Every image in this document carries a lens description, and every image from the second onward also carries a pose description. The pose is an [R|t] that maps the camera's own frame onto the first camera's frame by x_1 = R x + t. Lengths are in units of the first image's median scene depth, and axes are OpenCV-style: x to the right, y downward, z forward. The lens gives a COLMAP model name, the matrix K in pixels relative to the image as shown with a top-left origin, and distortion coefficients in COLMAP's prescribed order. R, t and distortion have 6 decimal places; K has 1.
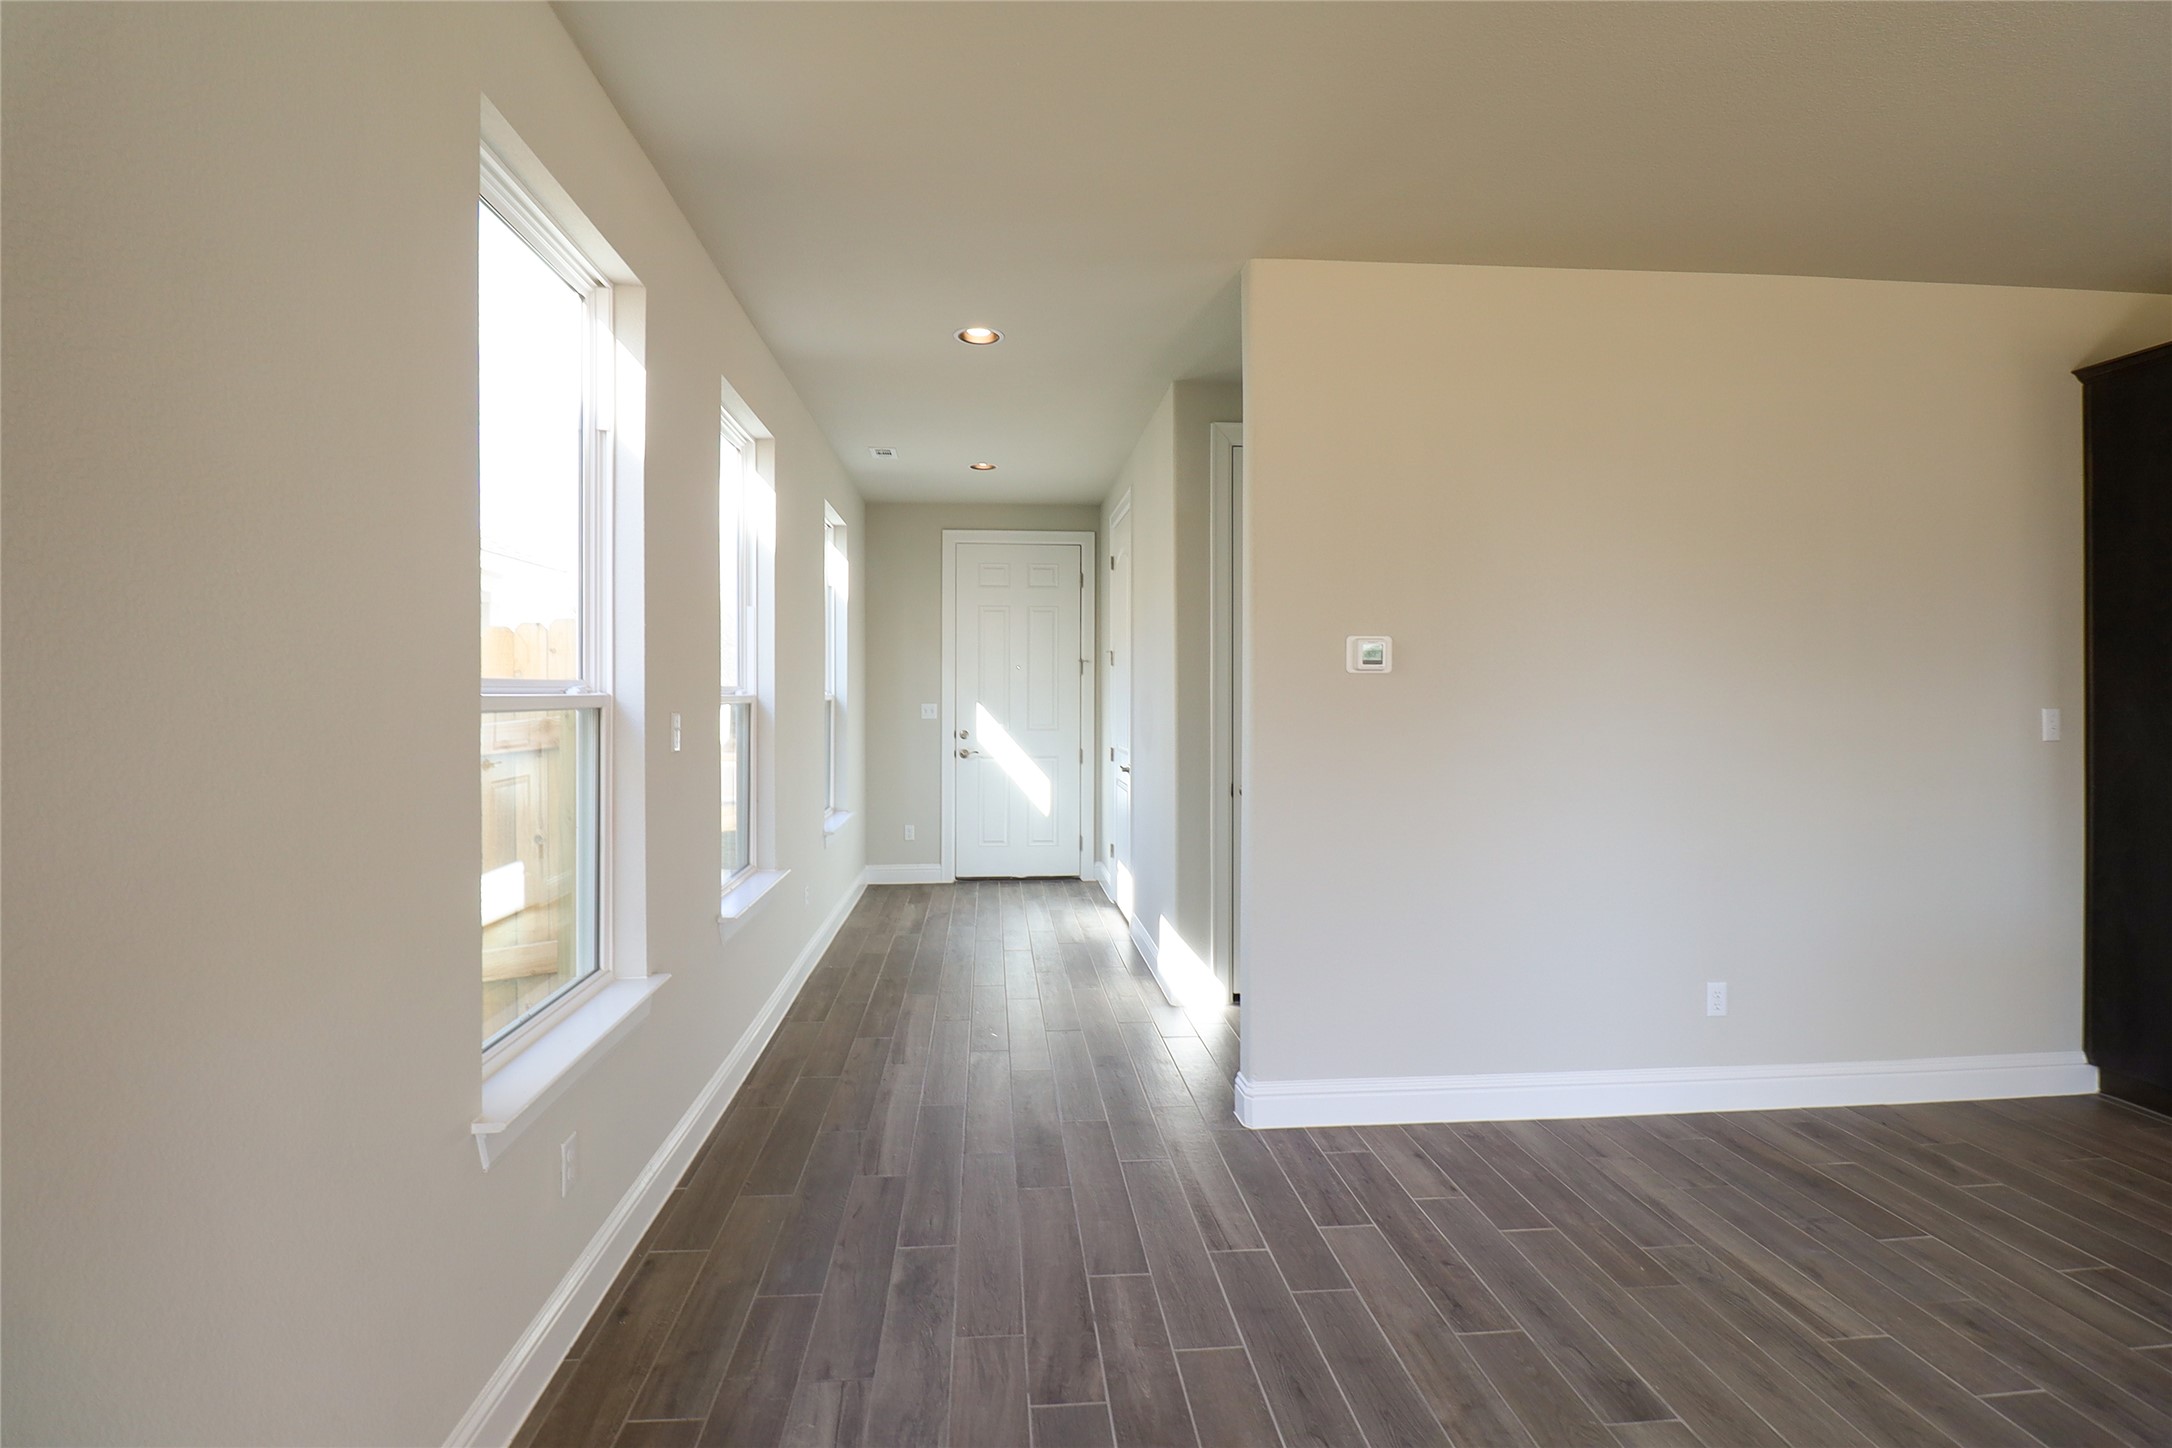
lens RADIAL K [[1032.4, 0, 1087.8], [0, 1032.4, 663.3], [0, 0, 1]] dist [0.000102, -0.009780]
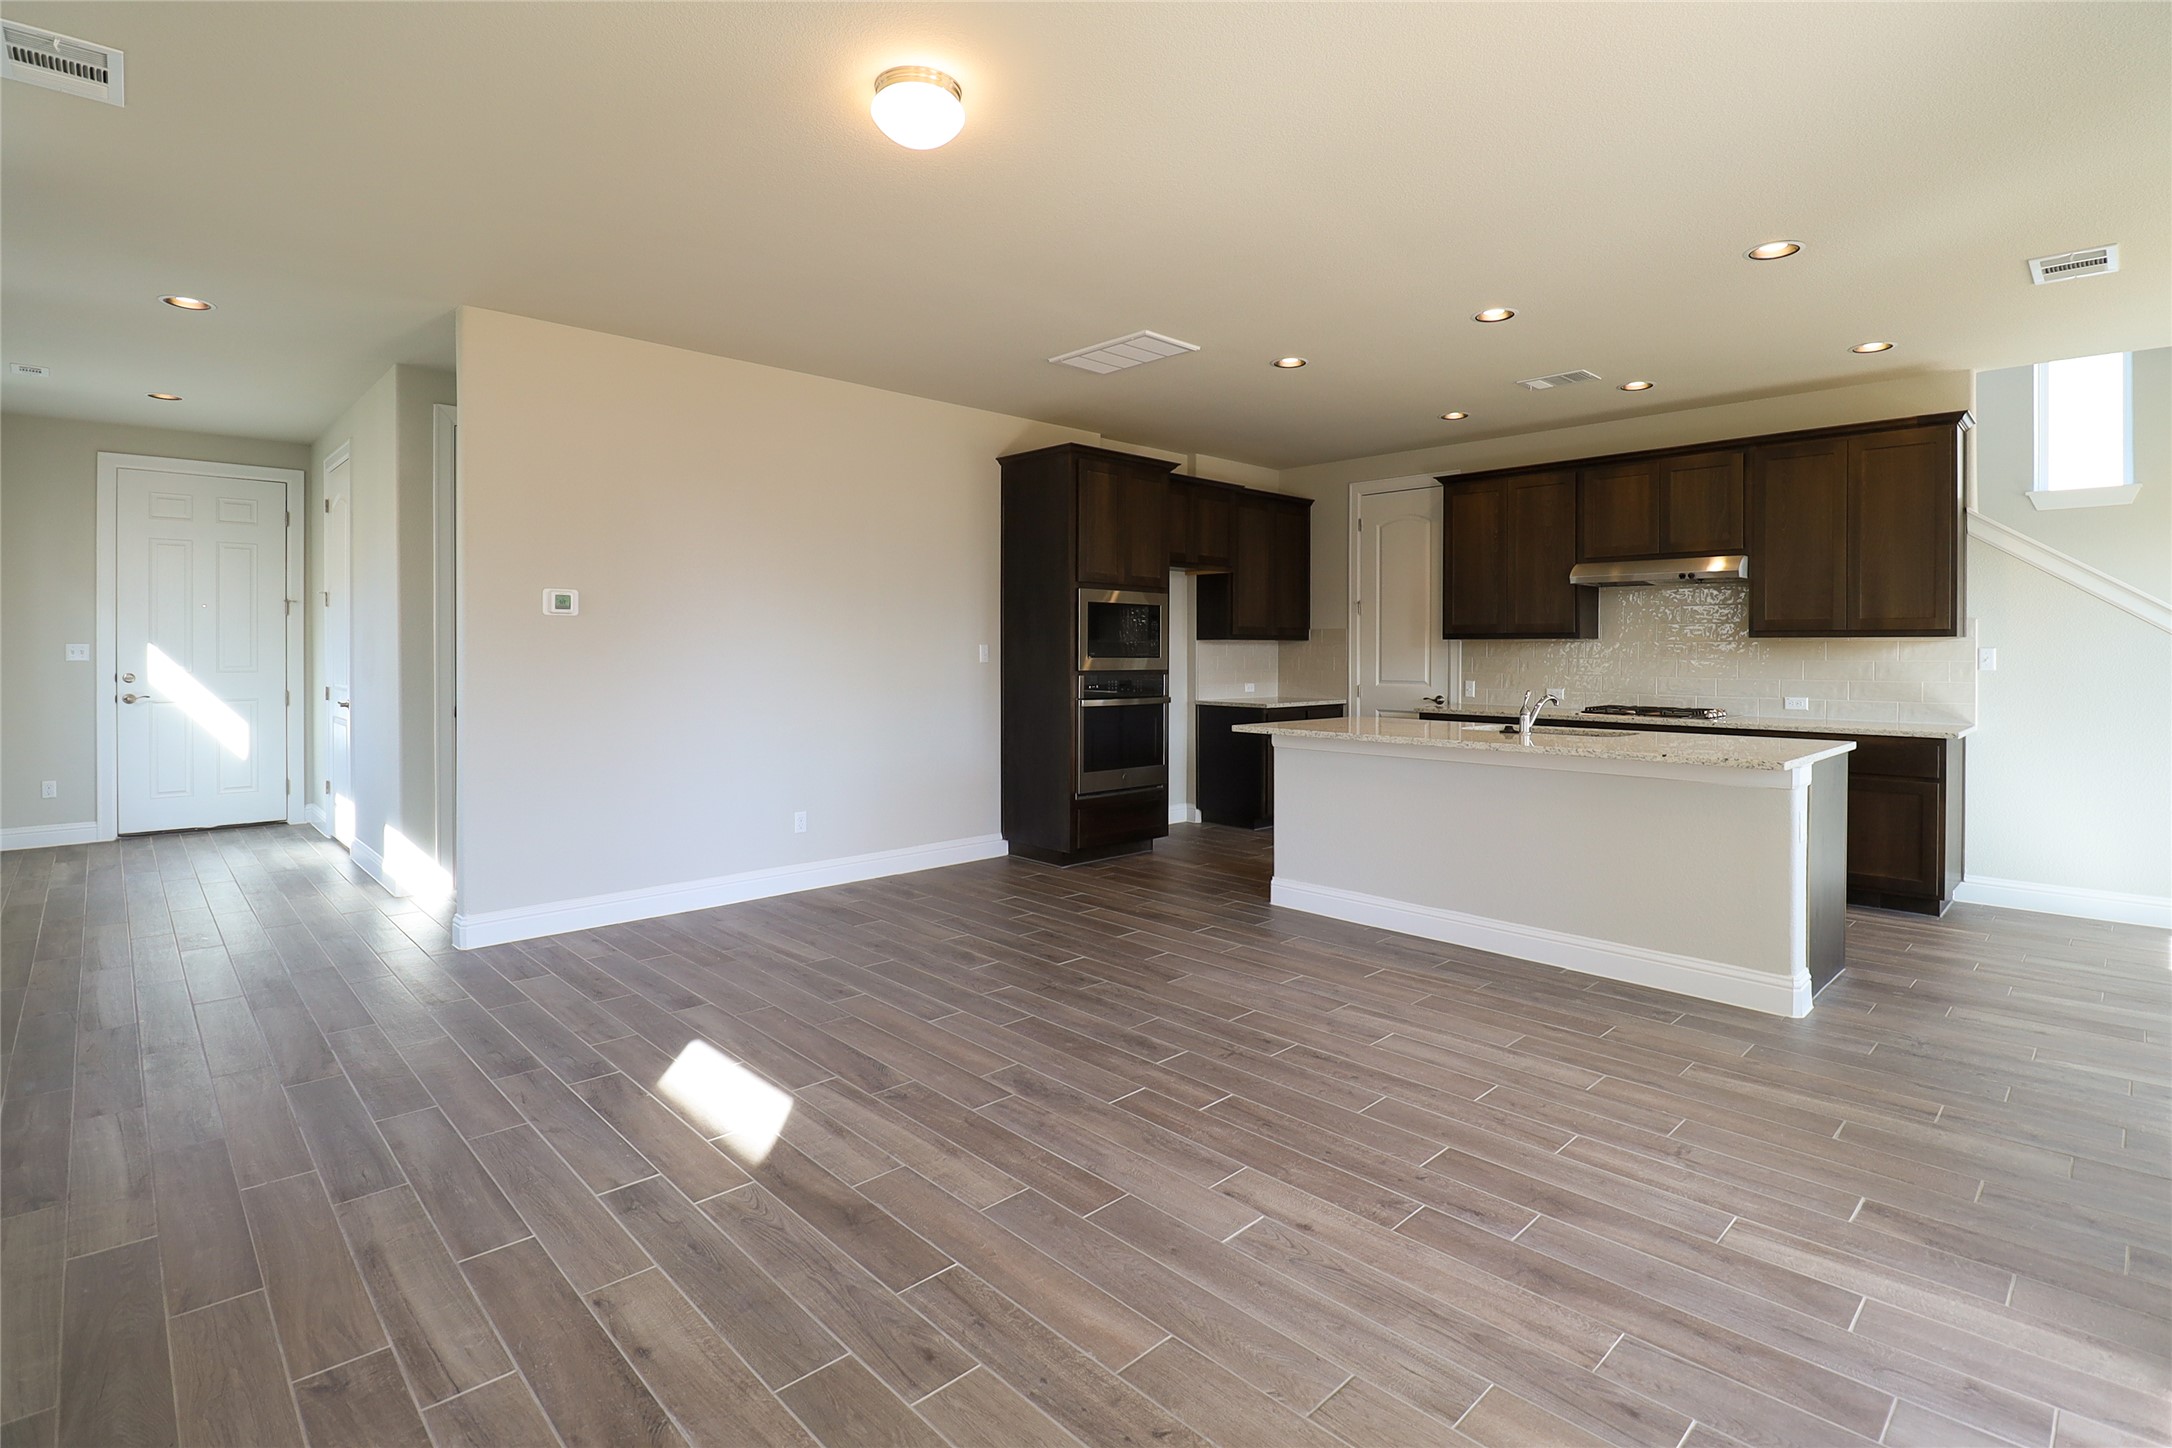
lens RADIAL K [[1032.4, 0, 1087.8], [0, 1032.4, 663.3], [0, 0, 1]] dist [0.000102, -0.009780]
pose [[0.784489, -0.007242, 0.620101, -0.019449], [-0.020851, 0.999058, 0.038046, 0.004508], [-0.619792, -0.042777, 0.783599, -0.290322]]
